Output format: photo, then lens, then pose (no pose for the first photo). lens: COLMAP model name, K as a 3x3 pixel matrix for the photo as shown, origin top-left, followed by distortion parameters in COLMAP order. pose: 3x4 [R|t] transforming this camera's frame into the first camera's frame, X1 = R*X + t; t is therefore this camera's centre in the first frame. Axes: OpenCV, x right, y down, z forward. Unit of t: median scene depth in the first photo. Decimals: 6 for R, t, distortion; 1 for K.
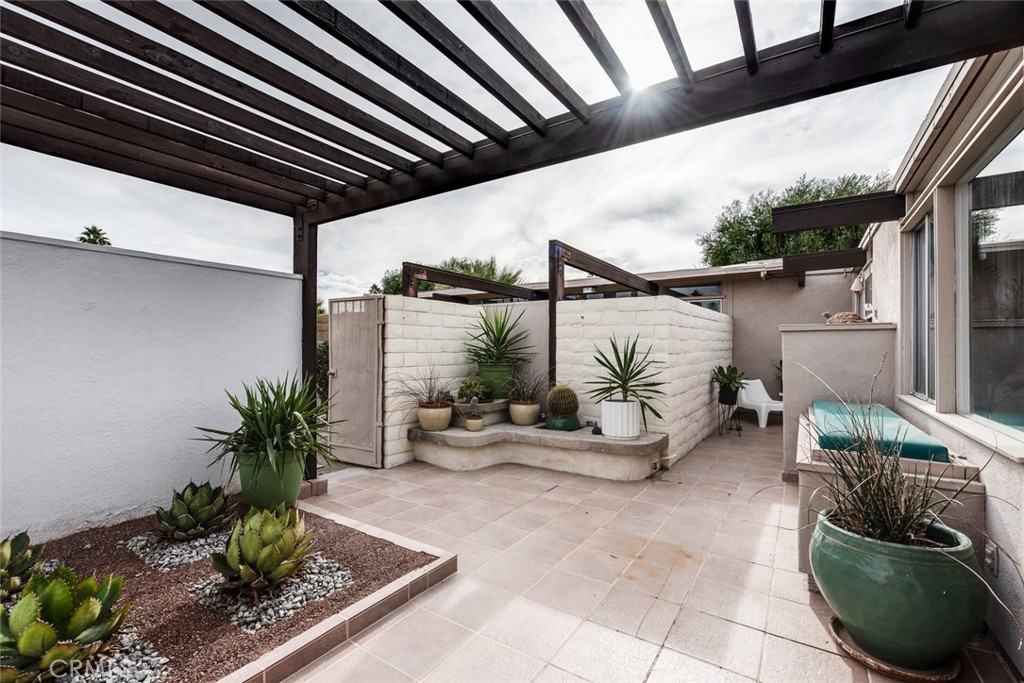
lens RADIAL K [[438.2, 0, 510.8], [0, 438.2, 343.9], [0, 0, 1]] dist [-0.006983, -0.000260]
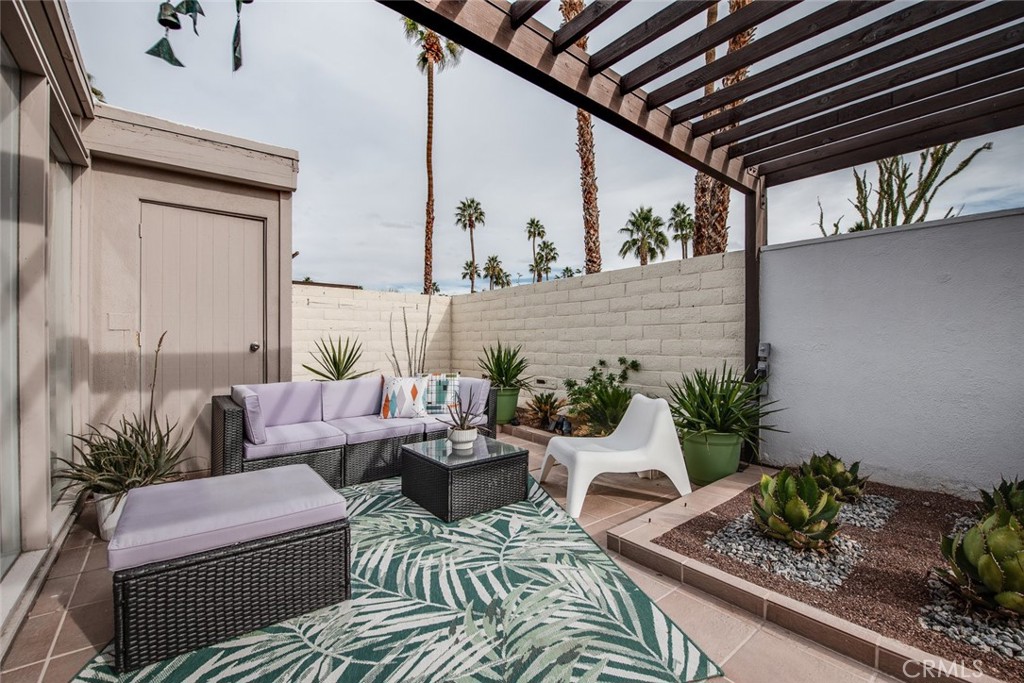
lens RADIAL K [[430.0, 0, 509.4], [0, 430.0, 338.9], [0, 0, 1]] dist [-0.008214, -0.002964]
pose [[-0.299751, -0.011660, -0.953946, 0.181106], [0.002941, 0.999909, -0.013146, 0.039736], [0.954013, -0.006746, -0.299690, 0.185717]]
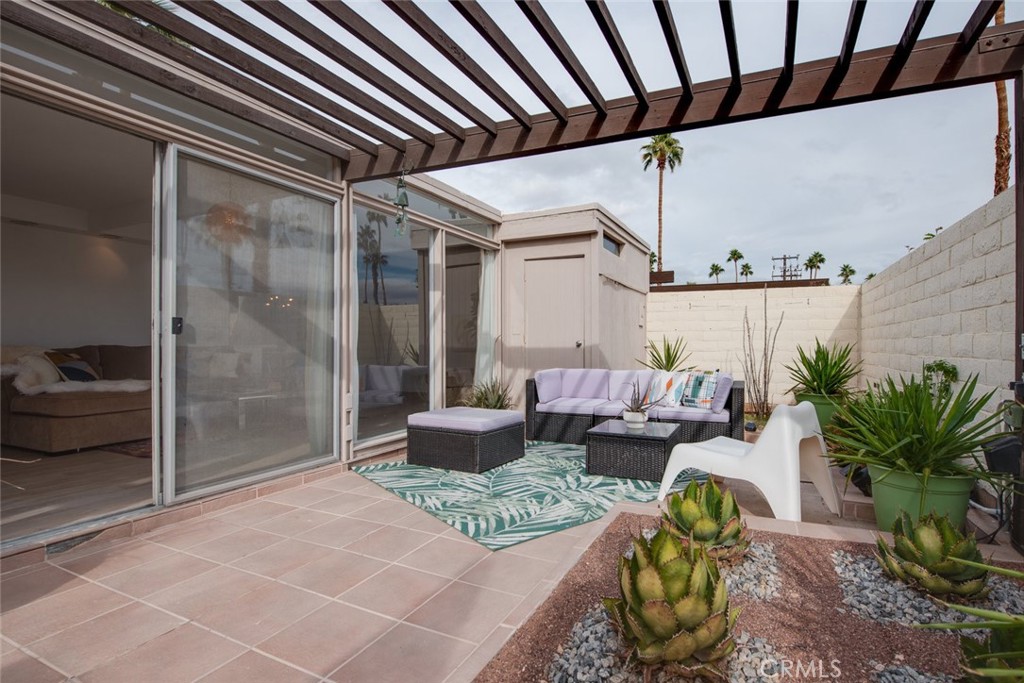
lens RADIAL K [[486.9, 0, 548.4], [0, 486.9, 342.7], [0, 0, 1]] dist [-0.009023, -0.000483]
pose [[-0.985655, -0.006086, -0.168662, -0.129023], [-0.004526, 0.999943, -0.009634, 0.052257], [0.168711, -0.008732, -0.985627, 0.785326]]
